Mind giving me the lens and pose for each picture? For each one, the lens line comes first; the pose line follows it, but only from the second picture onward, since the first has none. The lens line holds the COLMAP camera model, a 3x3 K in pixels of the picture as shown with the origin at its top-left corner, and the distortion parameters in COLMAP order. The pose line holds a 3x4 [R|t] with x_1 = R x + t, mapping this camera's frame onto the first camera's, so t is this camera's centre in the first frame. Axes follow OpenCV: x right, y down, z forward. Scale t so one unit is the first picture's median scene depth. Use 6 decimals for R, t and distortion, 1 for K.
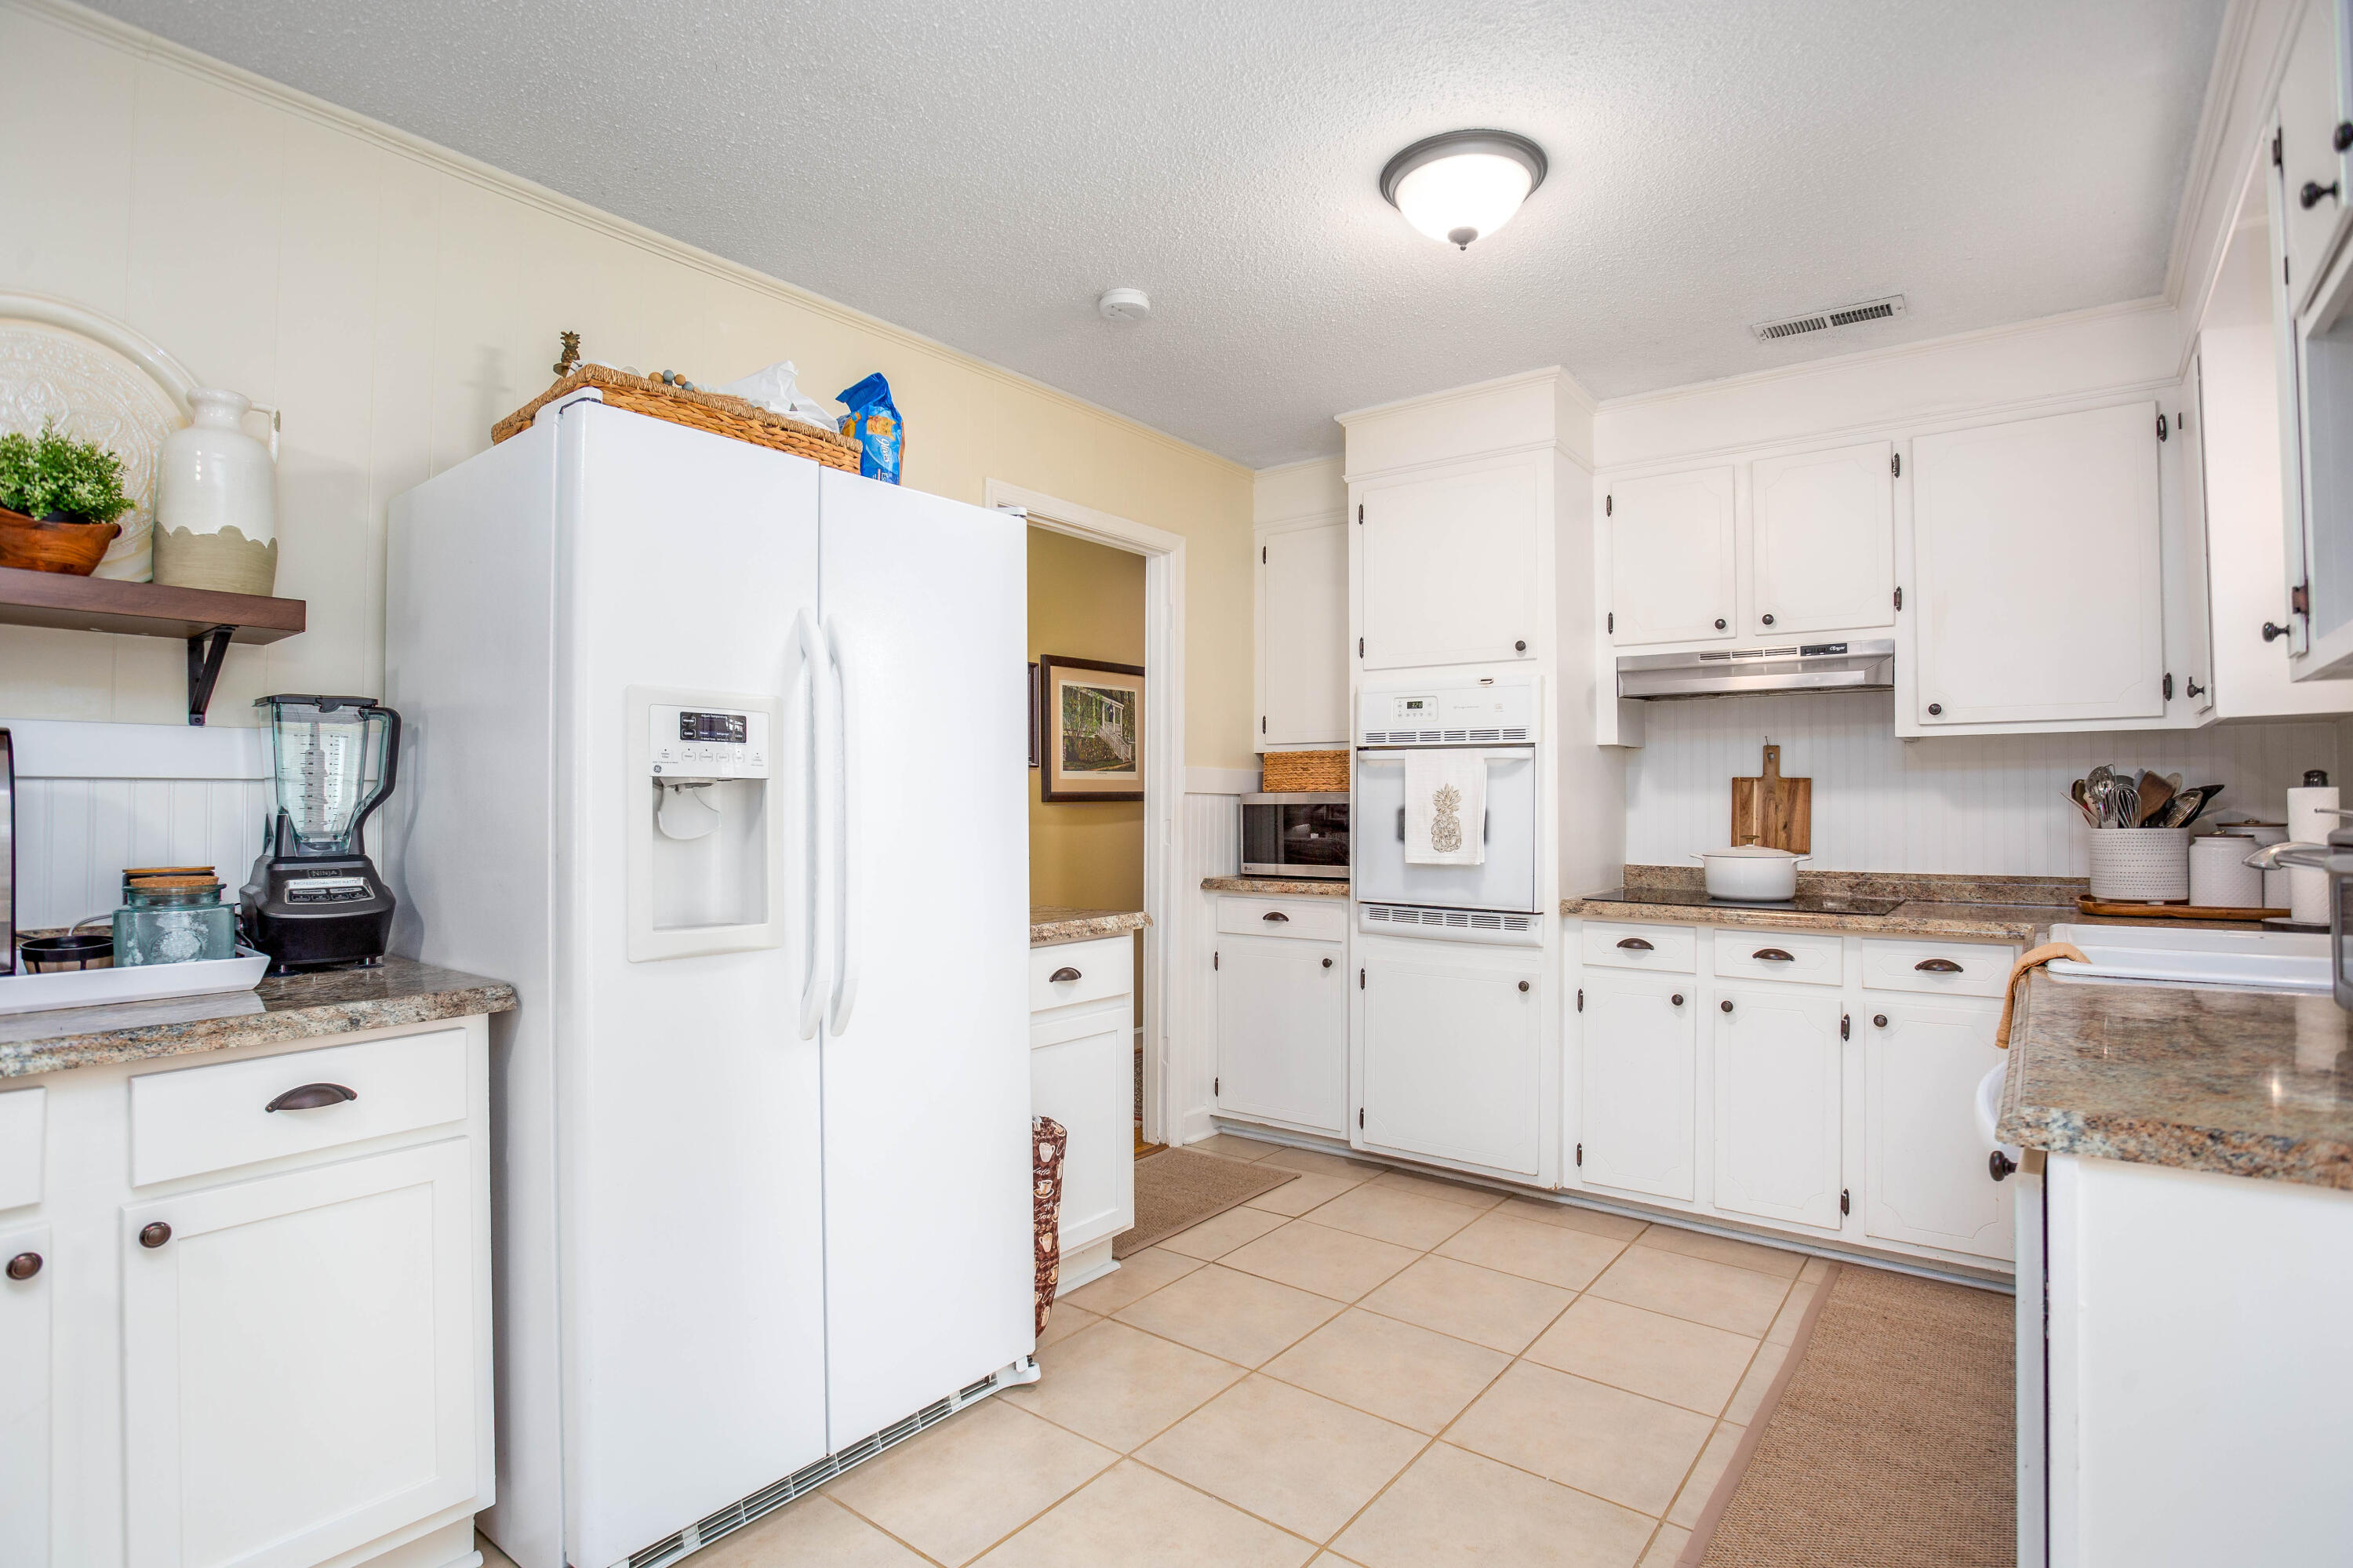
lens RADIAL K [[1156.1, 0, 1164.9], [0, 1156.1, 791.4], [0, 0, 1]] dist [-0.076411, 0.041357]
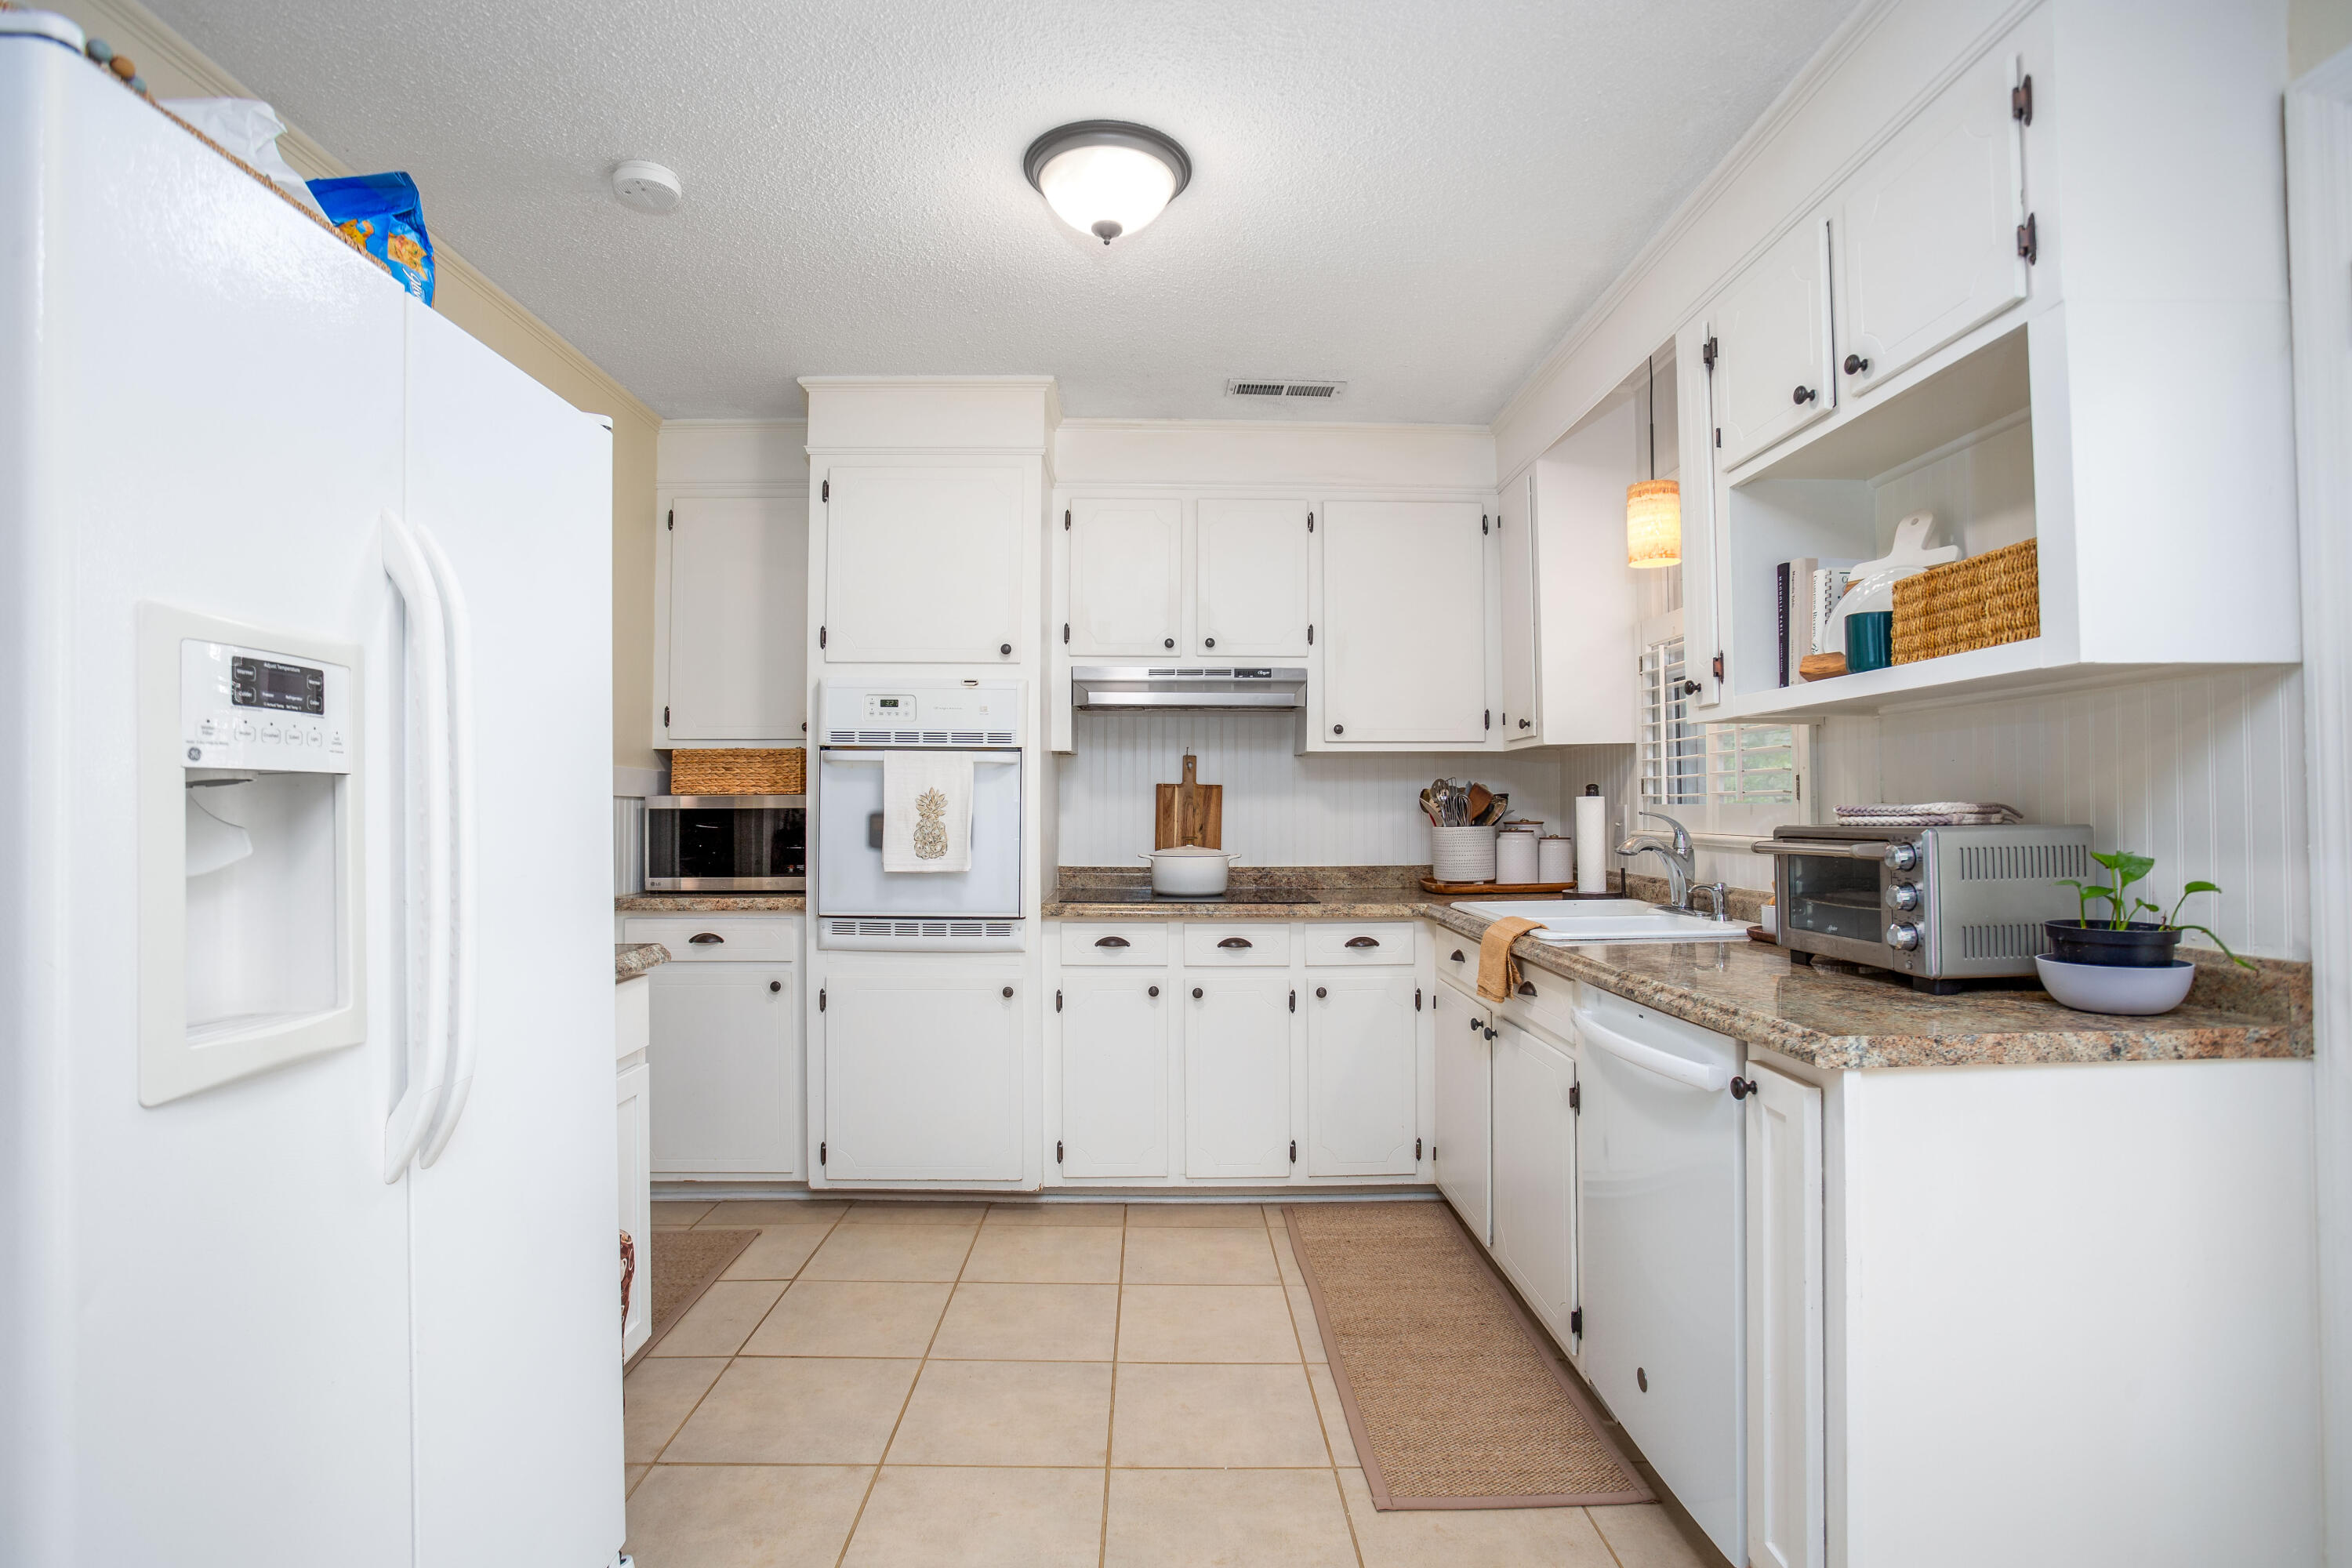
lens RADIAL K [[1155.6, 0, 1164.4], [0, 1155.6, 791.4], [0, 0, 1]] dist [-0.076411, 0.041357]
pose [[0.780426, 0.006606, 0.625213, -0.204684], [-0.005647, 0.999978, -0.003516, -0.001182], [-0.625222, -0.000786, 0.780446, 0.136552]]
